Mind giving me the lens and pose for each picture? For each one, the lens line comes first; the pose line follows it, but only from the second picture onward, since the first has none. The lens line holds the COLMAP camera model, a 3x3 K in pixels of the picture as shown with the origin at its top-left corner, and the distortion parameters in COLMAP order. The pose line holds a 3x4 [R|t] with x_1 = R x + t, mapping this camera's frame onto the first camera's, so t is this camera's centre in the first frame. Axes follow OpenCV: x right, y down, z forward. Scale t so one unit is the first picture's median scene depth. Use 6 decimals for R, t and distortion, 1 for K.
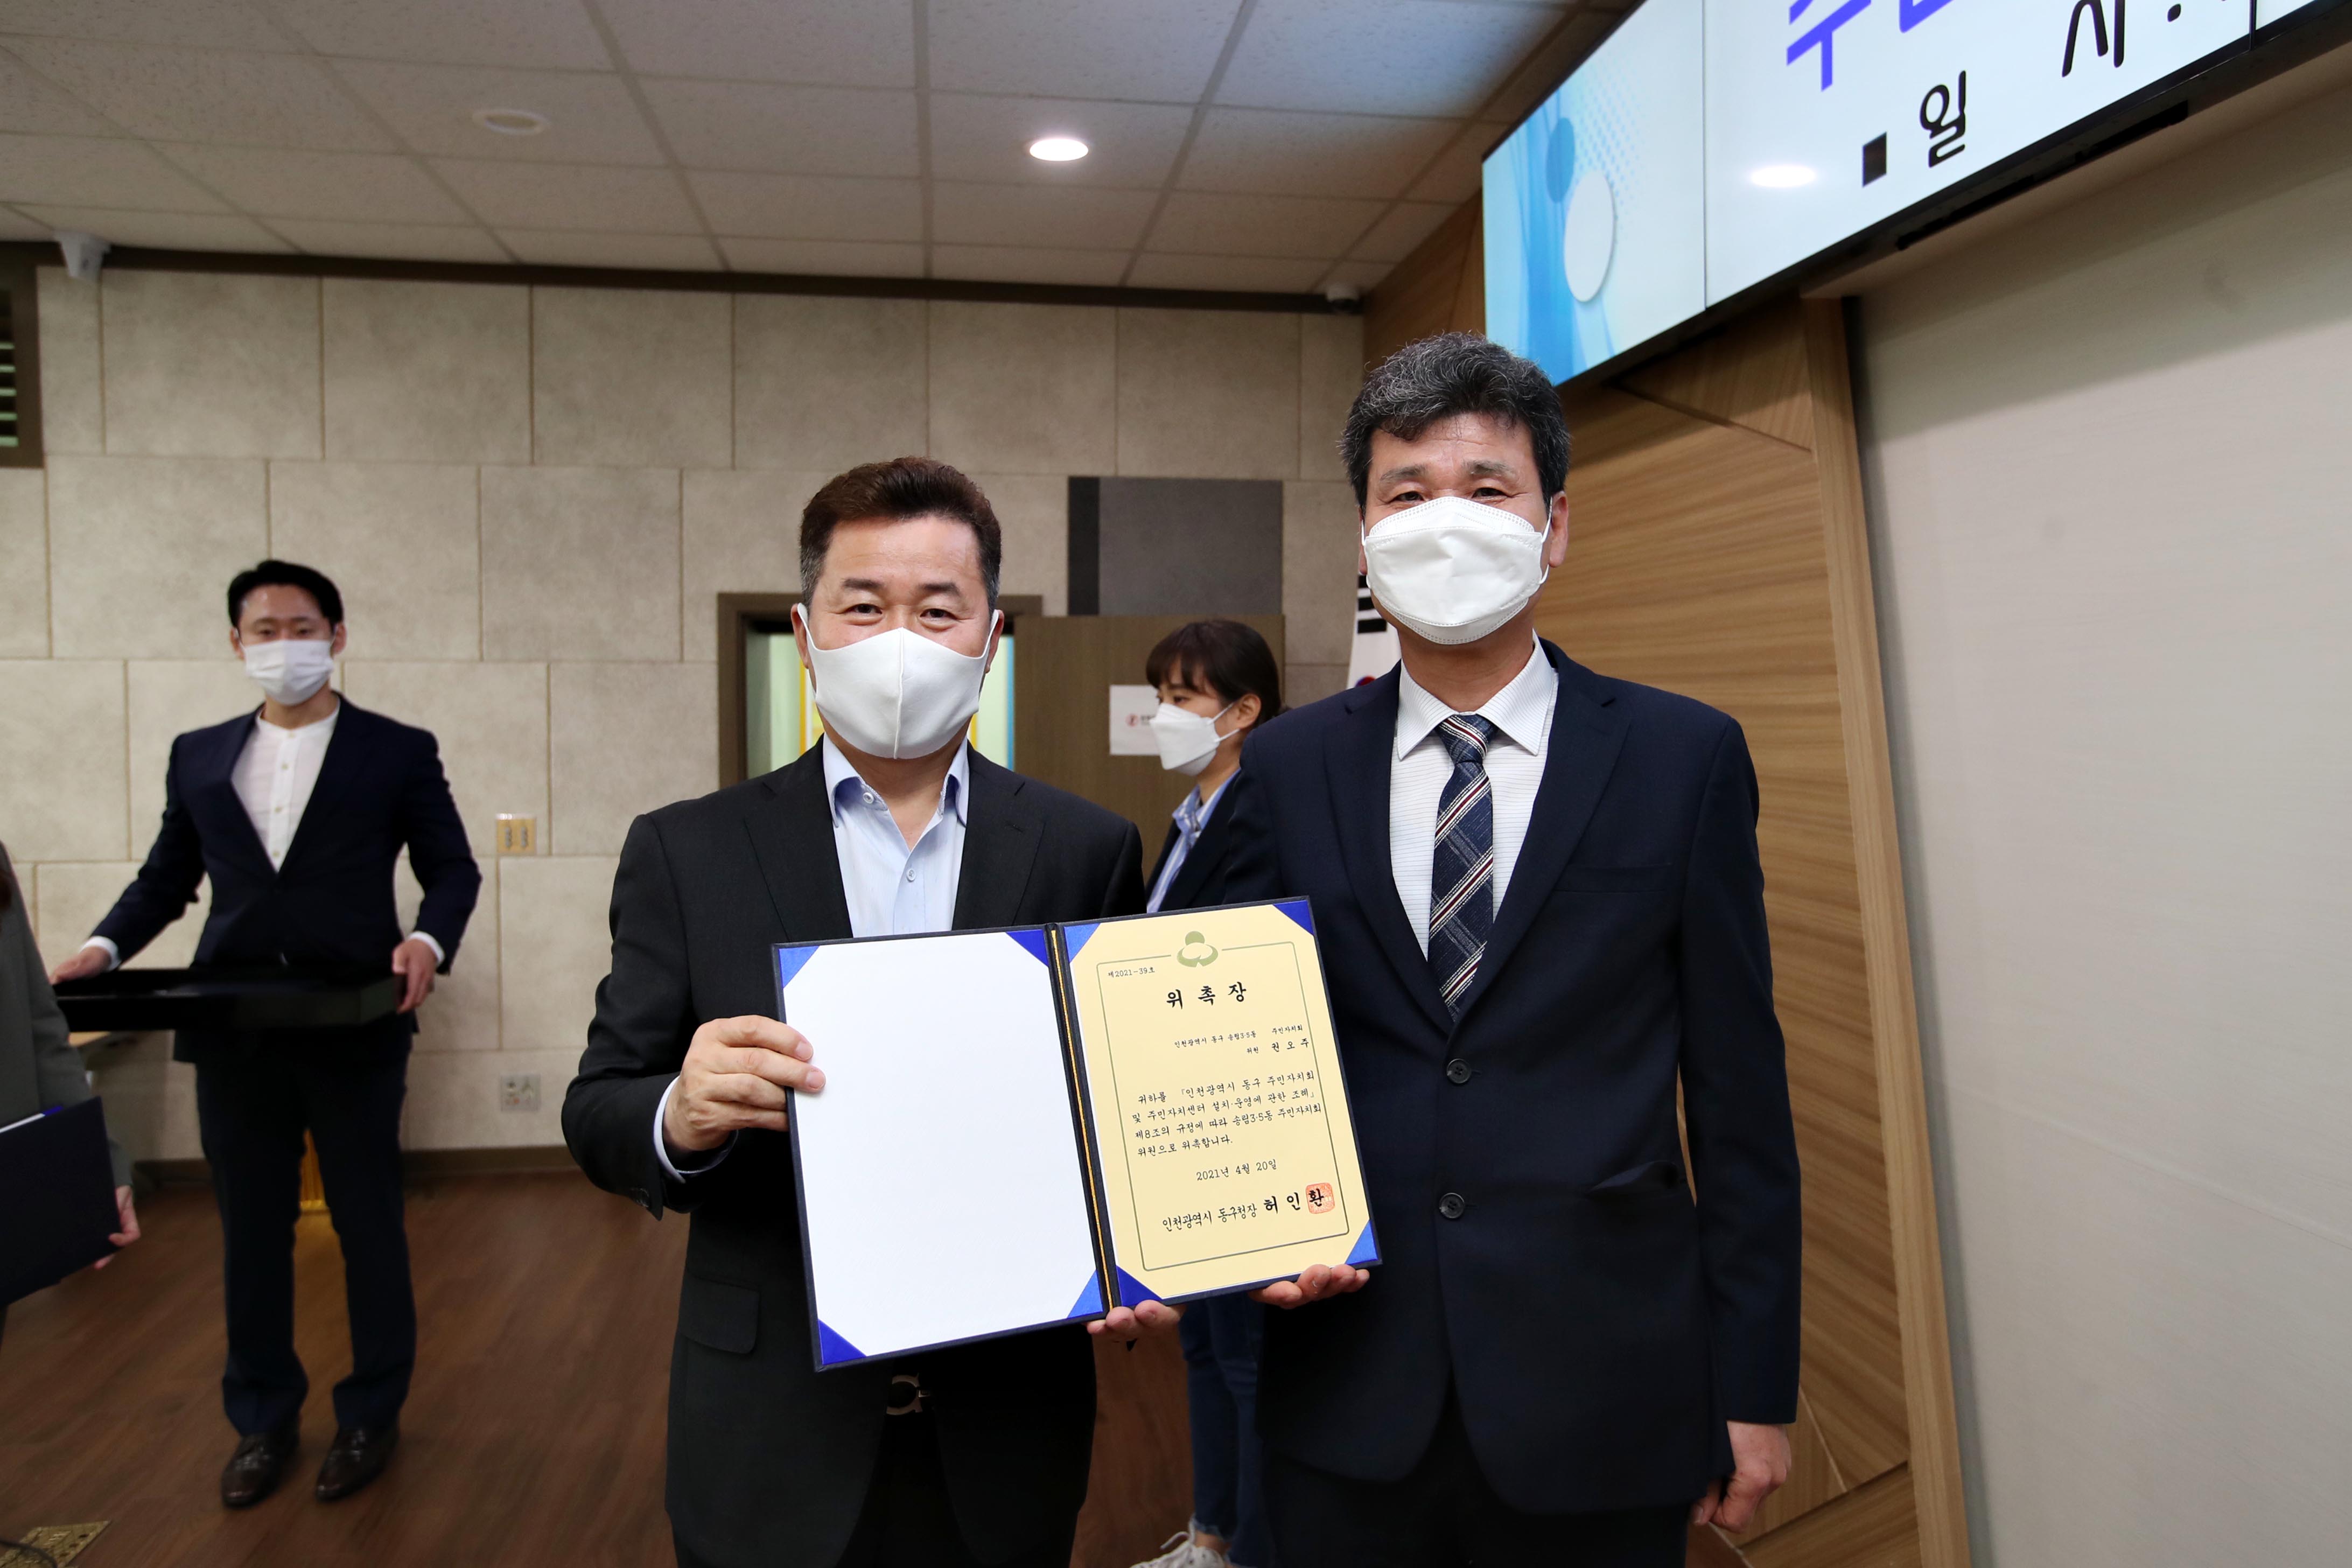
lens RADIAL K [[1565.1, 0, 1173.7], [0, 1565.1, 751.6], [0, 0, 1]] dist [-0.002215, 0.030476]
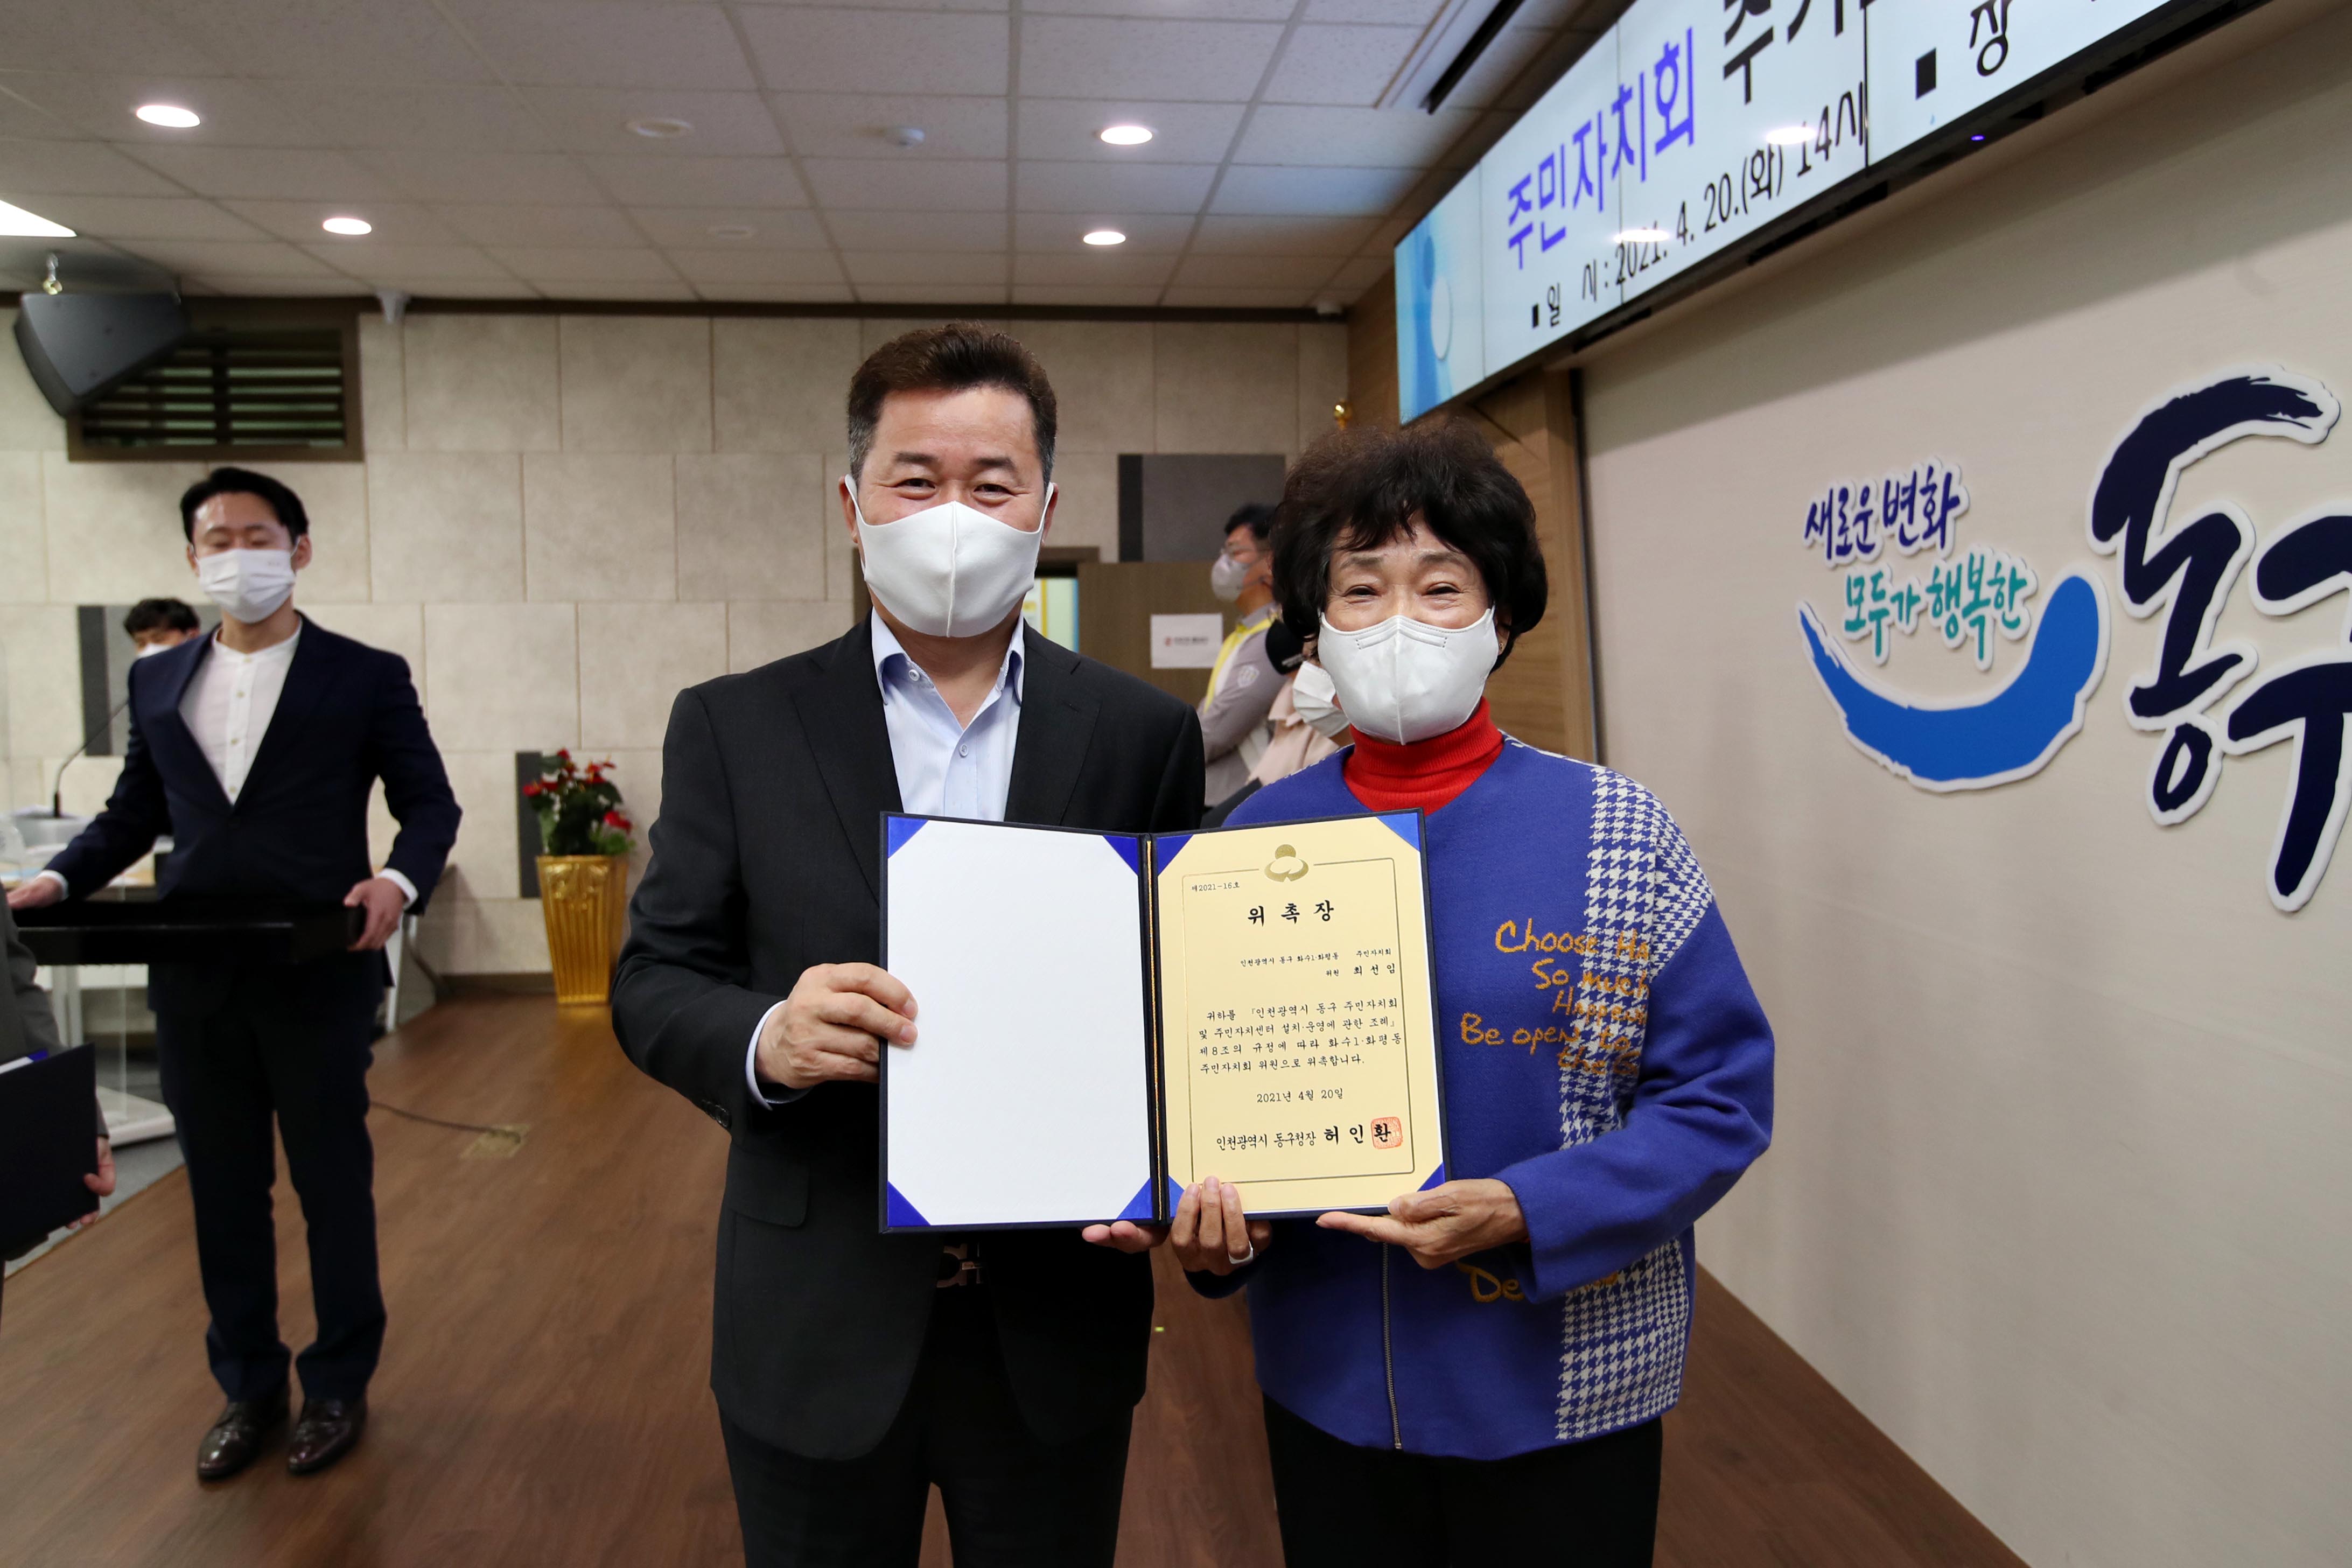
lens RADIAL K [[1648.4, 0, 1194.1], [0, 1648.4, 731.4], [0, 0, 1]] dist [0.006696, 0.009398]
pose [[0.999377, -0.007962, -0.034377, 0.043095], [0.008669, 0.999753, 0.020477, 0.027714], [0.034205, -0.020762, 0.999199, -0.388680]]
